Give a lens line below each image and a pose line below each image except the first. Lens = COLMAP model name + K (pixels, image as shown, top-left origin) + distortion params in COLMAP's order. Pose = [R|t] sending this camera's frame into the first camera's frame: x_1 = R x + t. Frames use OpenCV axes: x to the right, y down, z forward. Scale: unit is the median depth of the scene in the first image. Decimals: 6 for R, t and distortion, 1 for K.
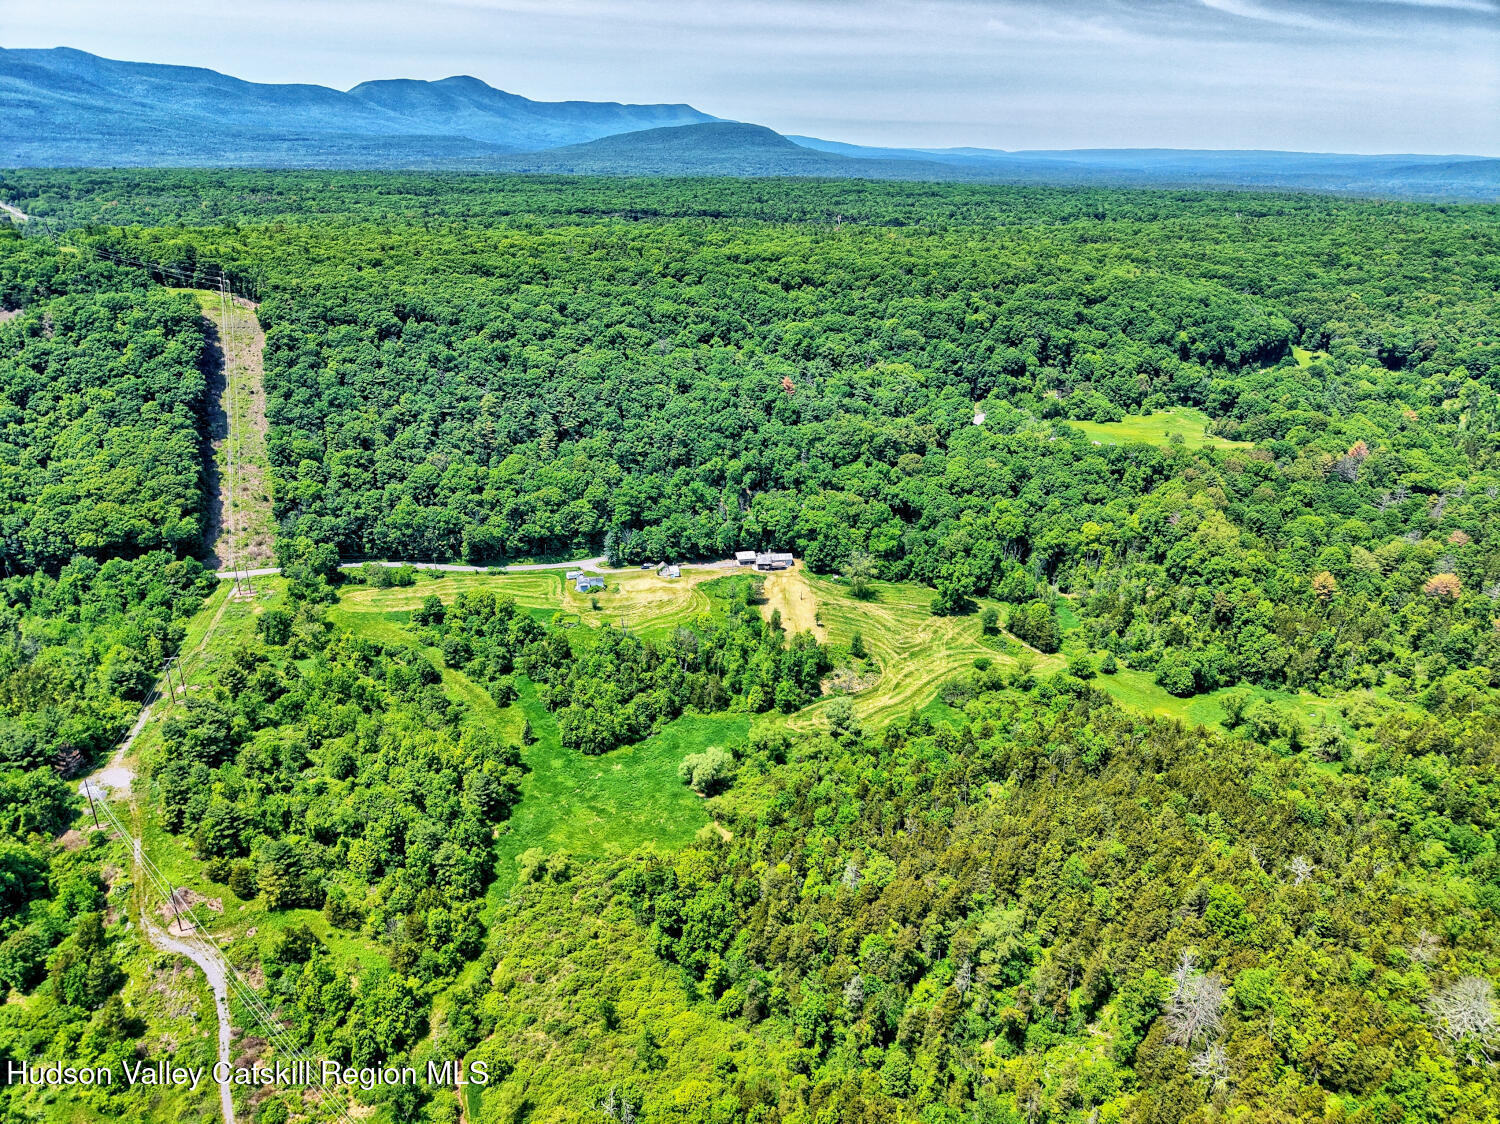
lens RADIAL K [[989.8, 0, 744.1], [0, 989.8, 577.4], [0, 0, 1]] dist [0.067686, -0.080575]
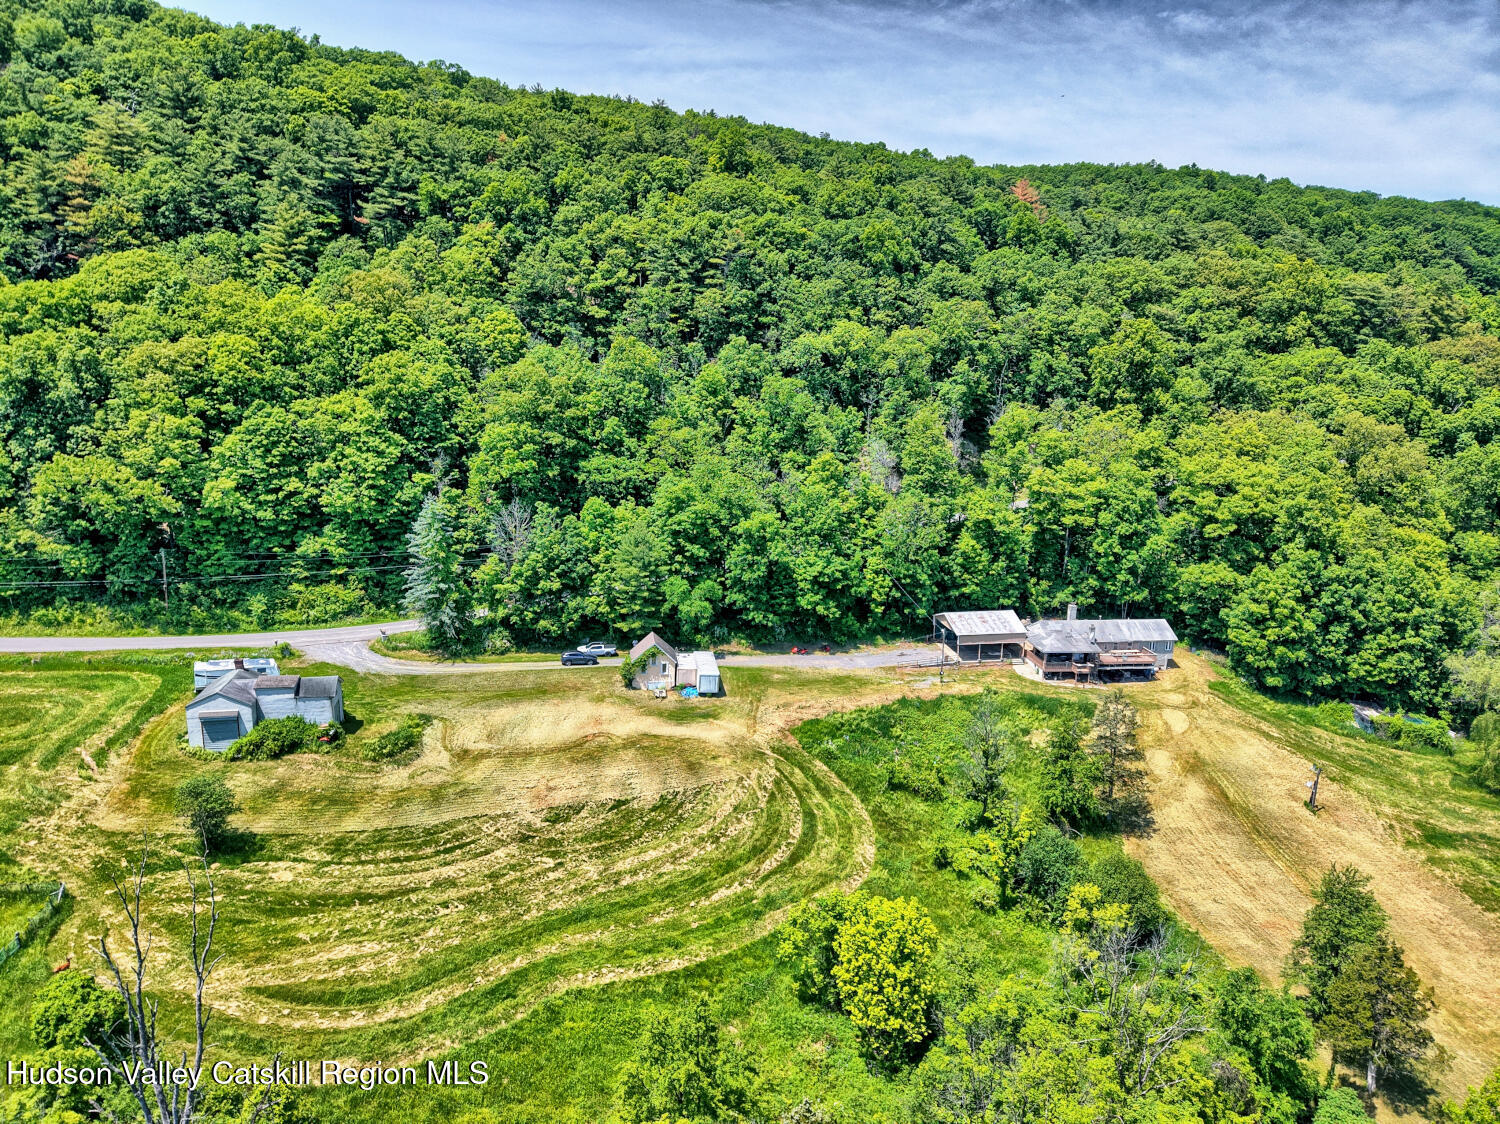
lens RADIAL K [[1004.3, 0, 750.2], [0, 1004.3, 568.7], [0, 0, 1]] dist [0.021576, -0.017527]
pose [[0.999418, 0.011404, -0.032138, -0.049572], [-0.017312, 0.981626, -0.190029, 0.014074], [0.029381, 0.190475, 0.981252, 0.743782]]
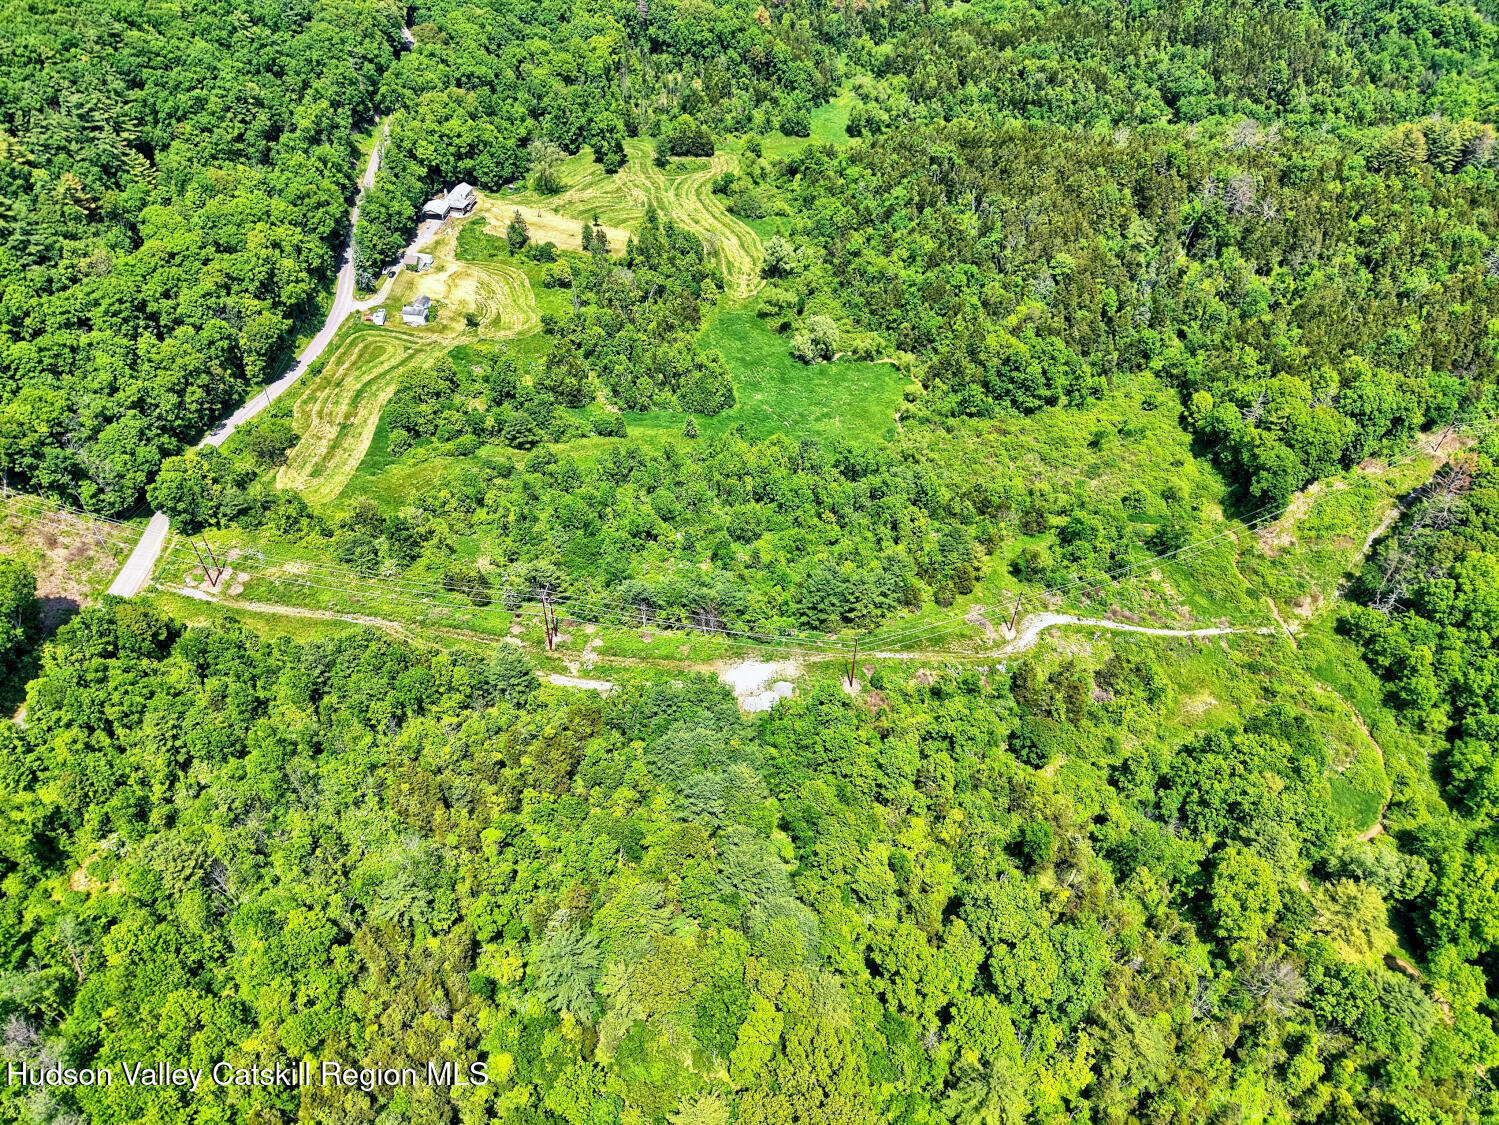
lens RADIAL K [[1030.3, 0, 749.4], [0, 1030.3, 586.0], [0, 0, 1]] dist [0.027403, -0.025039]
pose [[0.343989, -0.666117, 0.661786, -0.679292], [0.351159, 0.744916, 0.567263, -0.183063], [-0.870838, 0.037260, 0.490155, 0.373255]]
